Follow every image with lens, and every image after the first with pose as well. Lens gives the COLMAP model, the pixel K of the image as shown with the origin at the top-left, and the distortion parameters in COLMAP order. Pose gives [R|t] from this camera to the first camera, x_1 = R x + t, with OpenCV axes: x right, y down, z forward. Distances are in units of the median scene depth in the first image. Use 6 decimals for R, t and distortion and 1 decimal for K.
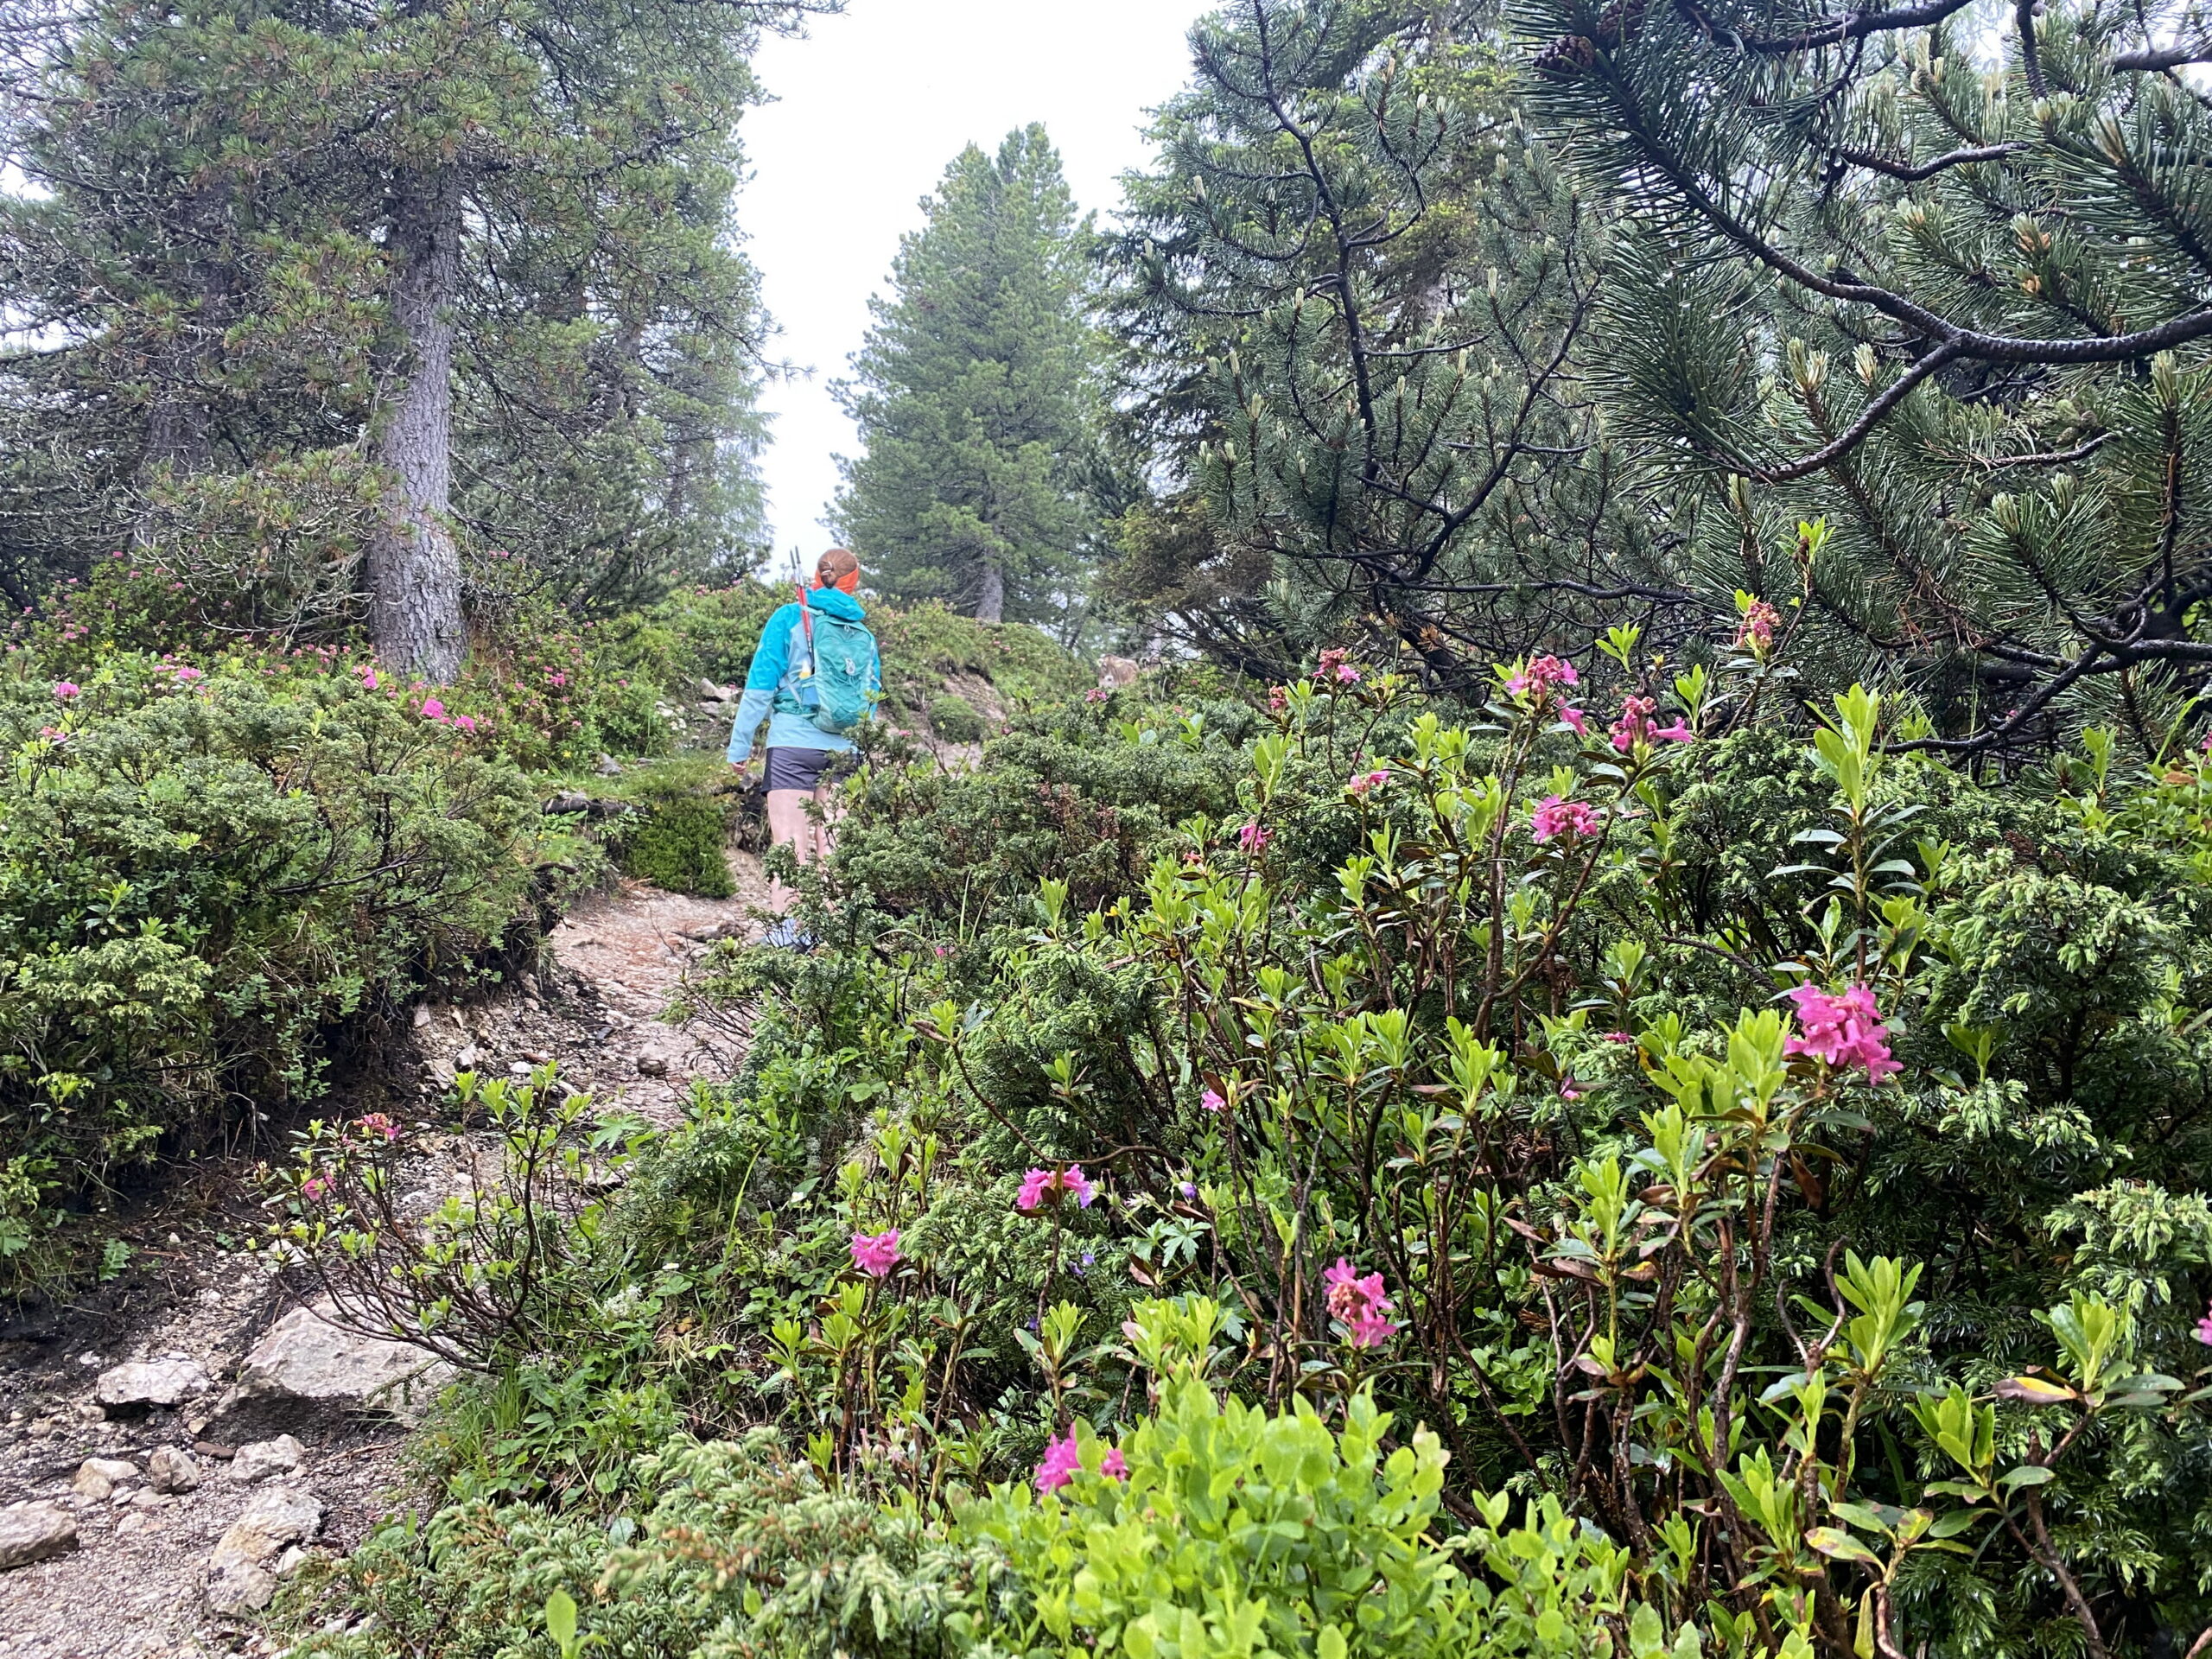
lens RADIAL K [[1659.7, 0, 1106.8], [0, 1659.7, 842.2], [0, 0, 1]] dist [0.007783, -0.002094]
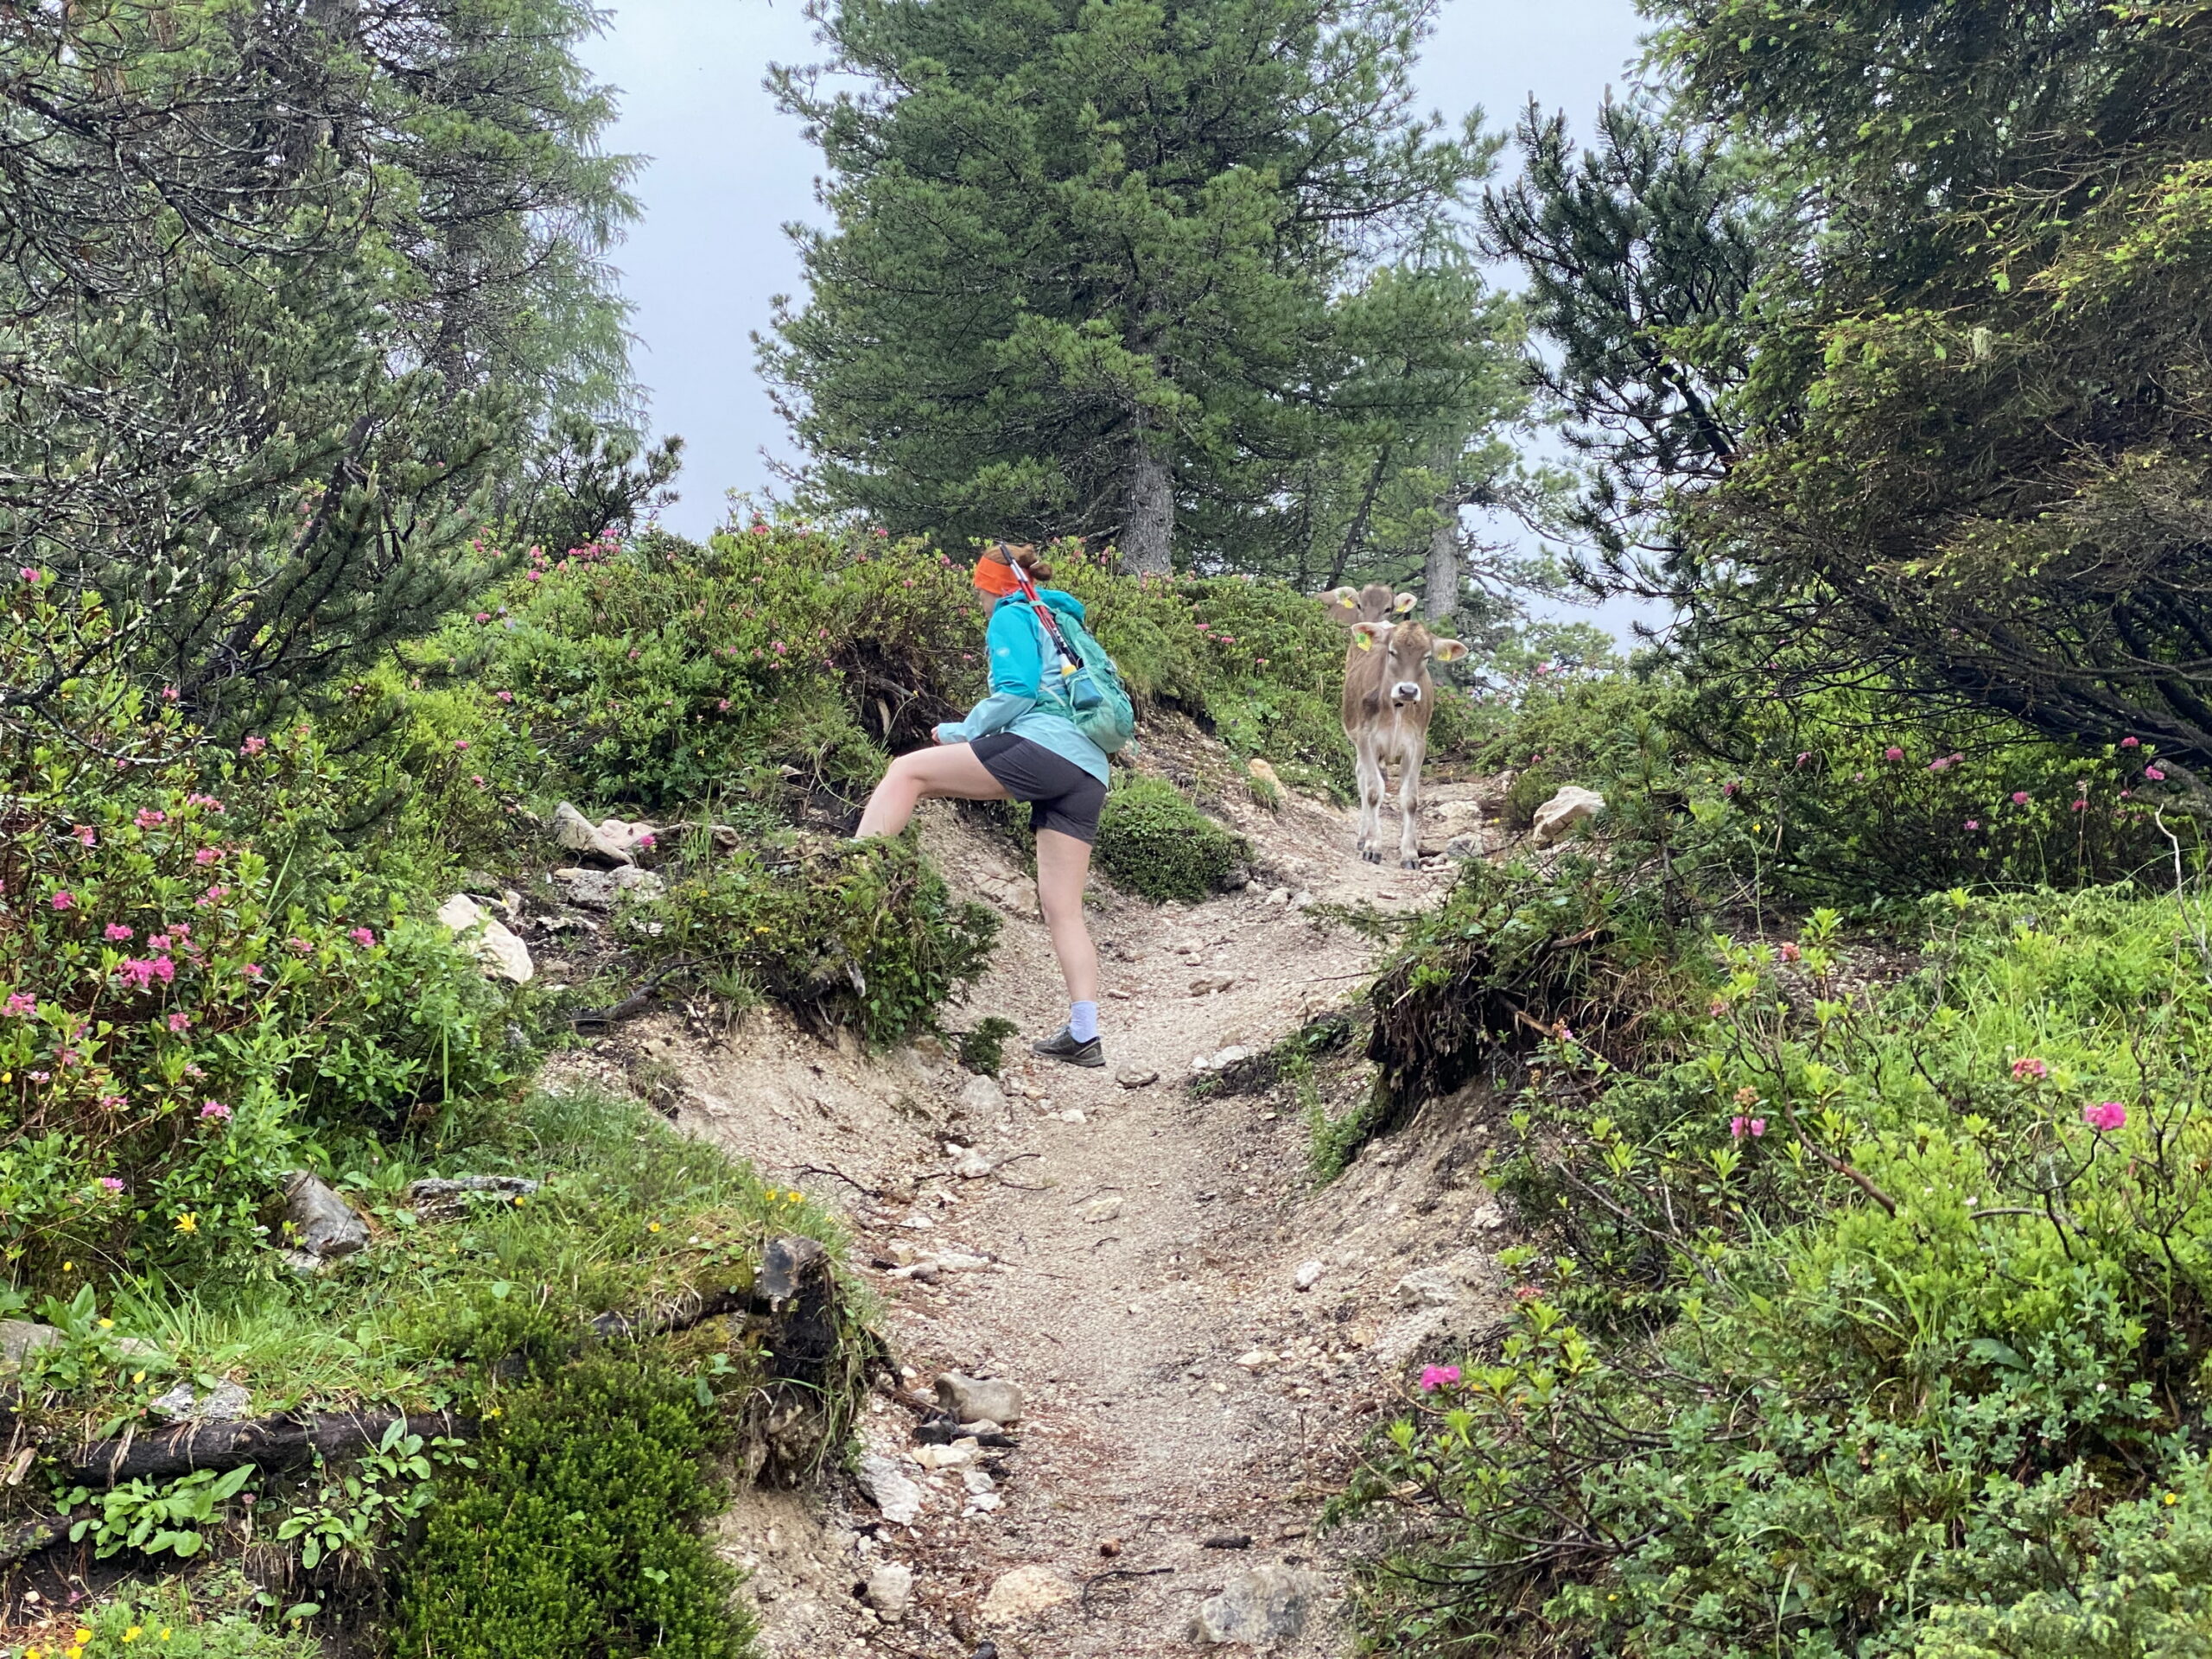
lens RADIAL K [[3366.6, 0, 1106.0], [0, 3366.6, 822.2], [0, 0, 1]] dist [0.056496, 0.000000]
pose [[0.996329, -0.055232, -0.065406, -0.041495], [0.052004, 0.997391, -0.050075, -0.030694], [0.068001, 0.046489, 0.996602, 0.143743]]
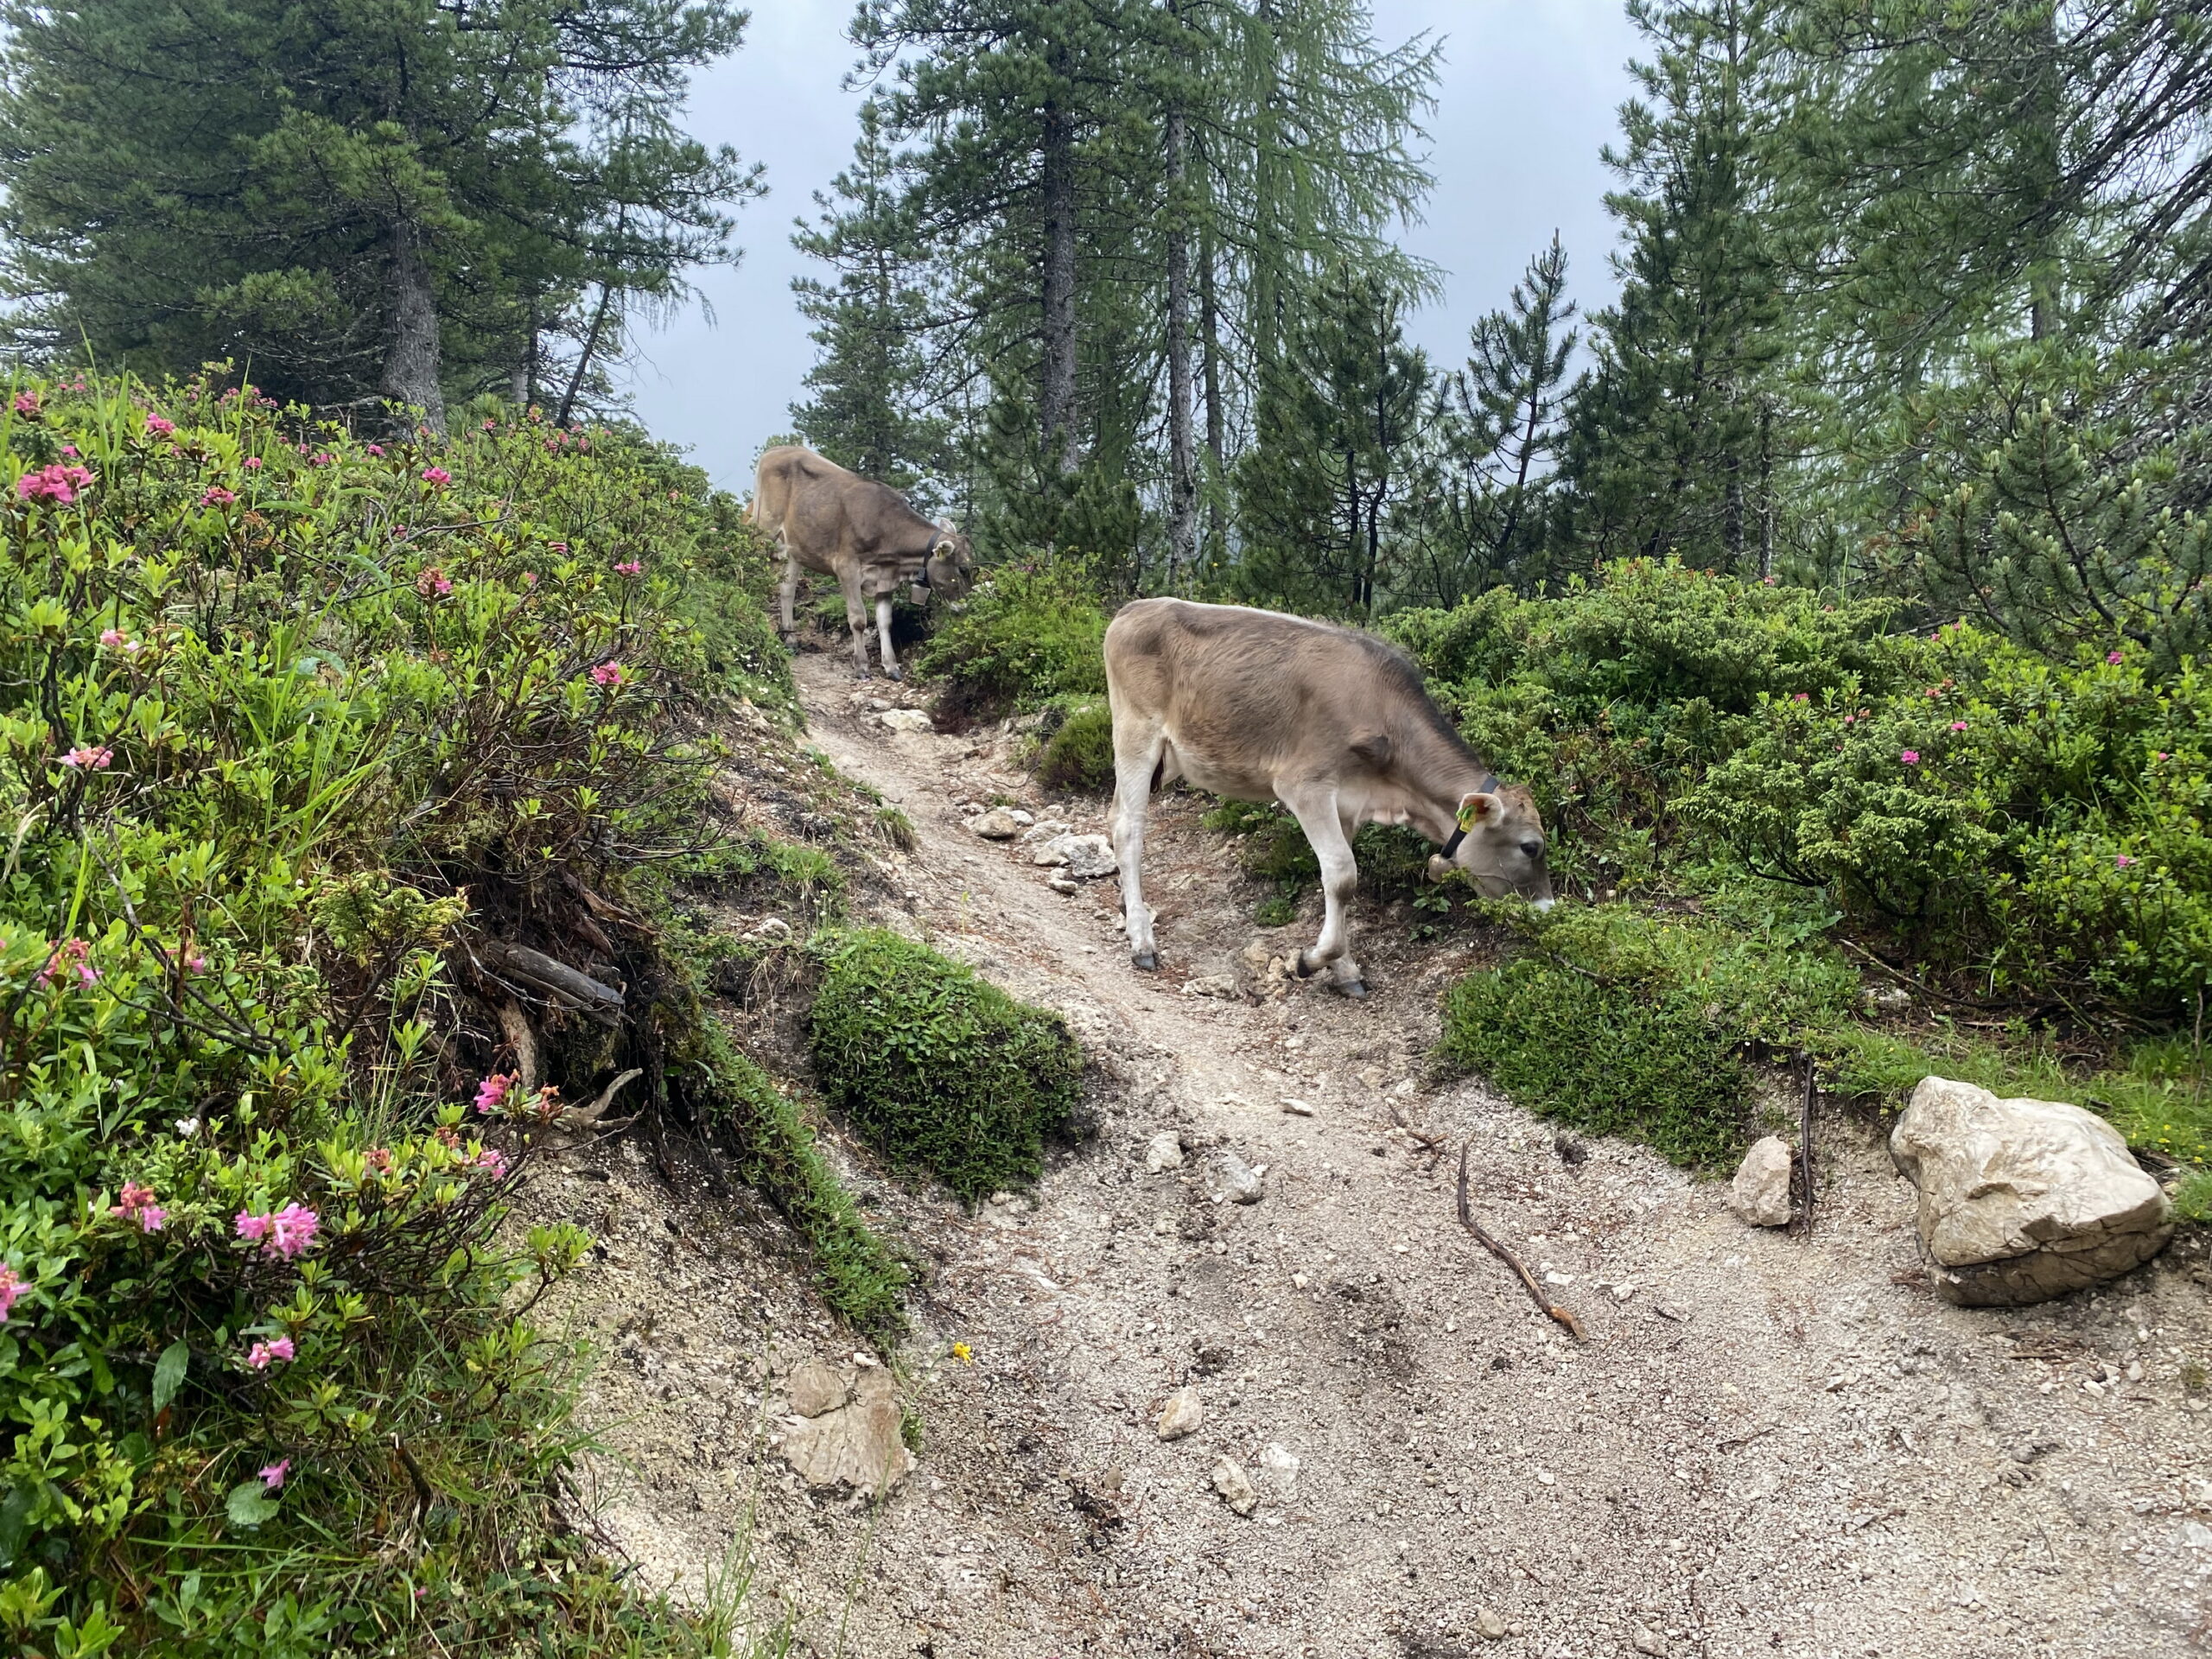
lens RADIAL K [[1659.7, 0, 1106.2], [0, 1659.7, 829.4], [0, 0, 1]] dist [0.007783, -0.002094]
pose [[0.911304, -0.089688, 0.401847, -0.134677], [0.025290, 0.986337, 0.162789, -0.118345], [-0.410956, -0.138188, 0.901121, 0.679855]]
